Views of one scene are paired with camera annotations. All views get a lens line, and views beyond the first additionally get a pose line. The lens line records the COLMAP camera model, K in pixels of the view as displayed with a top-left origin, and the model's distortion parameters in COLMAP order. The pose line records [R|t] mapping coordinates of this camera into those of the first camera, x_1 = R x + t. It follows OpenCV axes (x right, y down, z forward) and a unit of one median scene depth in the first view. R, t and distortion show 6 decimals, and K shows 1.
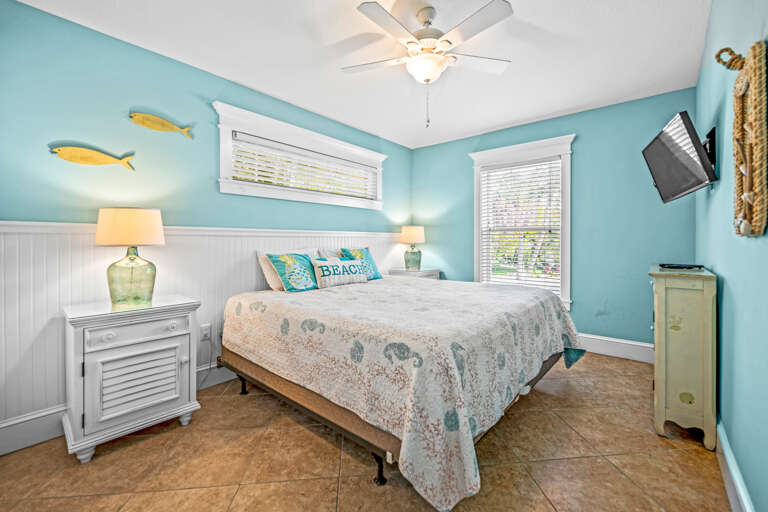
lens RADIAL K [[326.4, 0, 316.3], [0, 326.4, 258.2], [0, 0, 1]] dist [-0.039777, -0.000032]
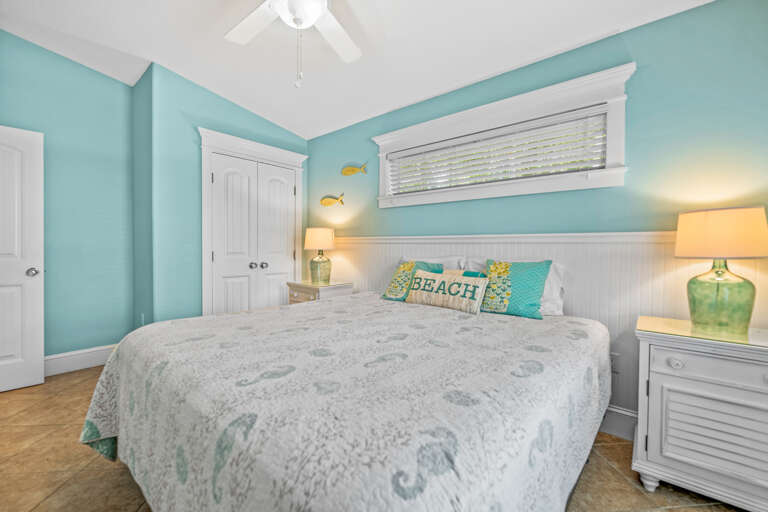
lens RADIAL K [[321.7, 0, 384.0], [0, 321.7, 256.0], [0, 0, 1]] dist [-0.002118, -0.000365]
pose [[0.111152, 0.024077, -0.993512, 0.616529], [-0.059424, 0.998079, 0.017540, -0.030807], [0.992025, 0.057089, 0.112369, 0.596398]]
